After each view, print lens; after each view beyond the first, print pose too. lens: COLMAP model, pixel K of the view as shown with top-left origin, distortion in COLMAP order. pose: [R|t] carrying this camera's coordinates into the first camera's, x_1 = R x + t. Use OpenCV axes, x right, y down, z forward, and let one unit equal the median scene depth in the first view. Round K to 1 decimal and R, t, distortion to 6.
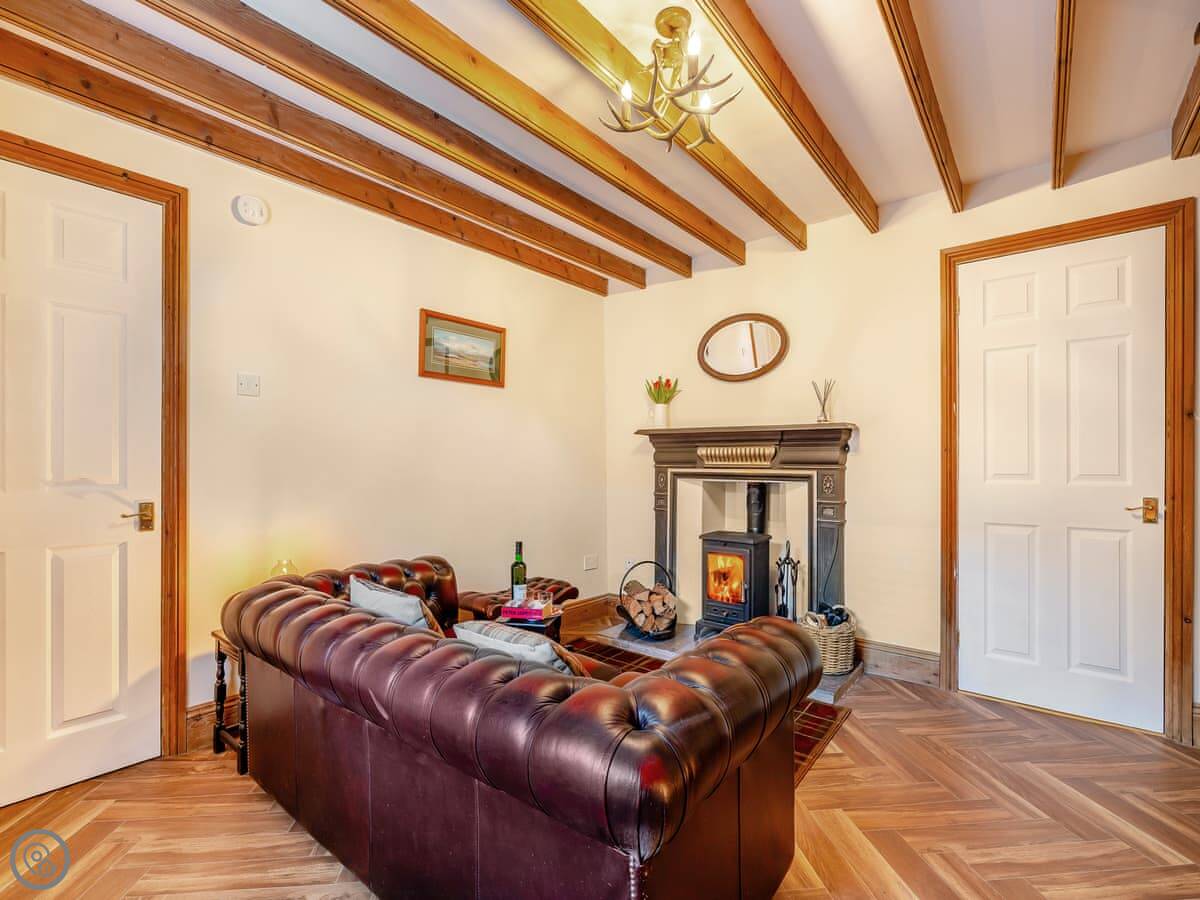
lens RADIAL K [[554.2, 0, 593.6], [0, 554.2, 454.7], [0, 0, 1]] dist [0.002842, 0.000792]
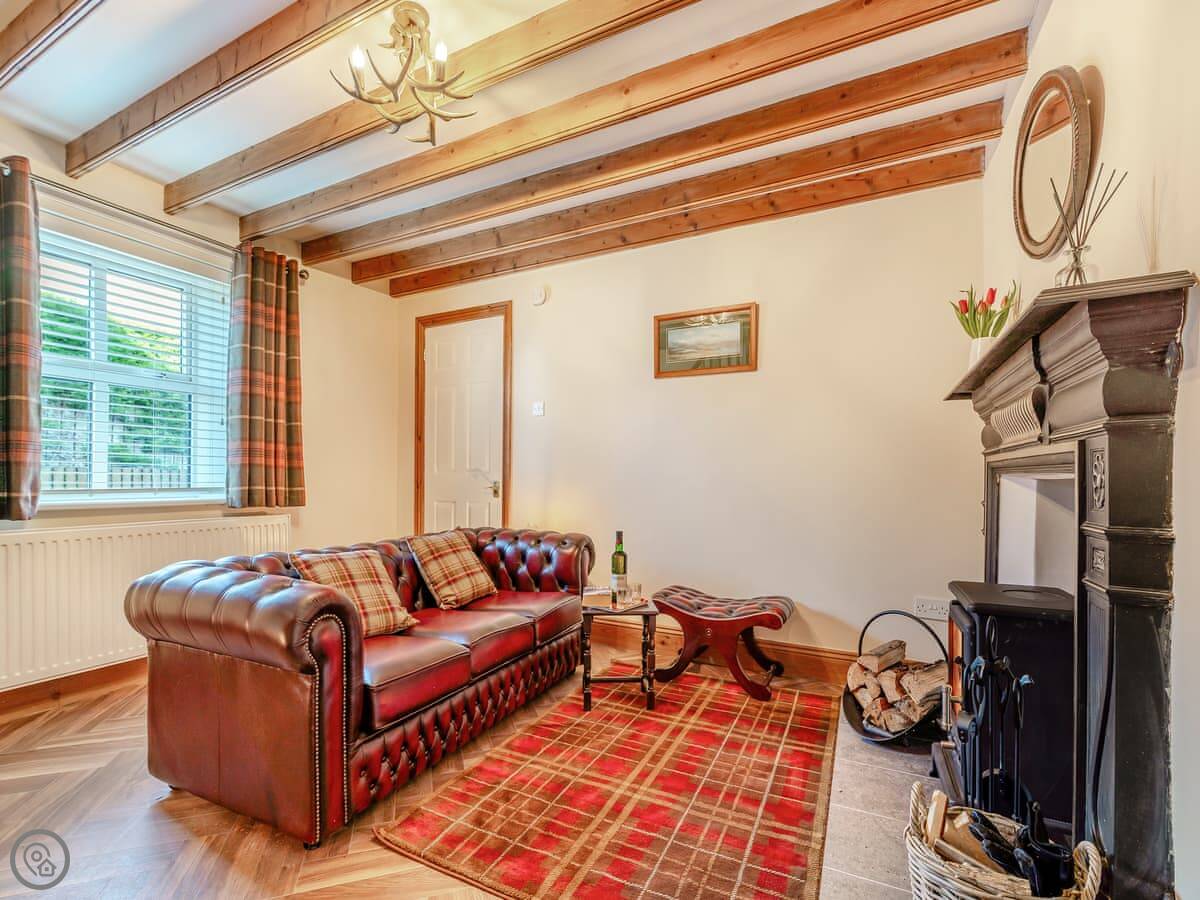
lens RADIAL K [[544.7, 0, 596.4], [0, 544.7, 472.6], [0, 0, 1]] dist [-0.000707, -0.000064]
pose [[0.218726, -0.010395, -0.975731, 0.688310], [0.007961, 0.999929, -0.008868, 0.050697], [0.975754, -0.005828, 0.218793, 0.633919]]
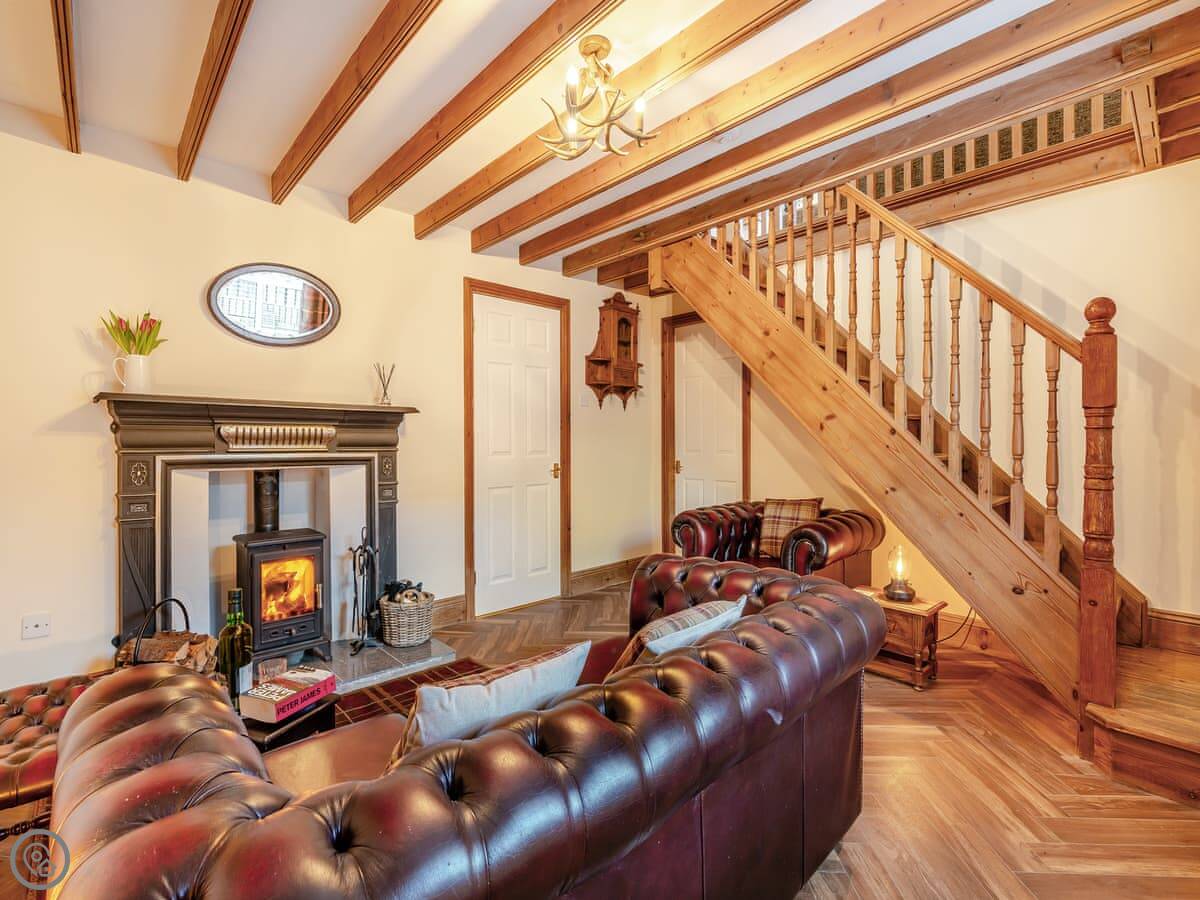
lens RADIAL K [[560.8, 0, 600.7], [0, 560.8, 441.4], [0, 0, 1]] dist [-0.000078, -0.000022]
pose [[0.142619, 0.001229, 0.989777, -0.552309], [-0.006529, 0.999979, -0.000301, 0.006128], [-0.989756, -0.006419, 0.142624, 0.469685]]
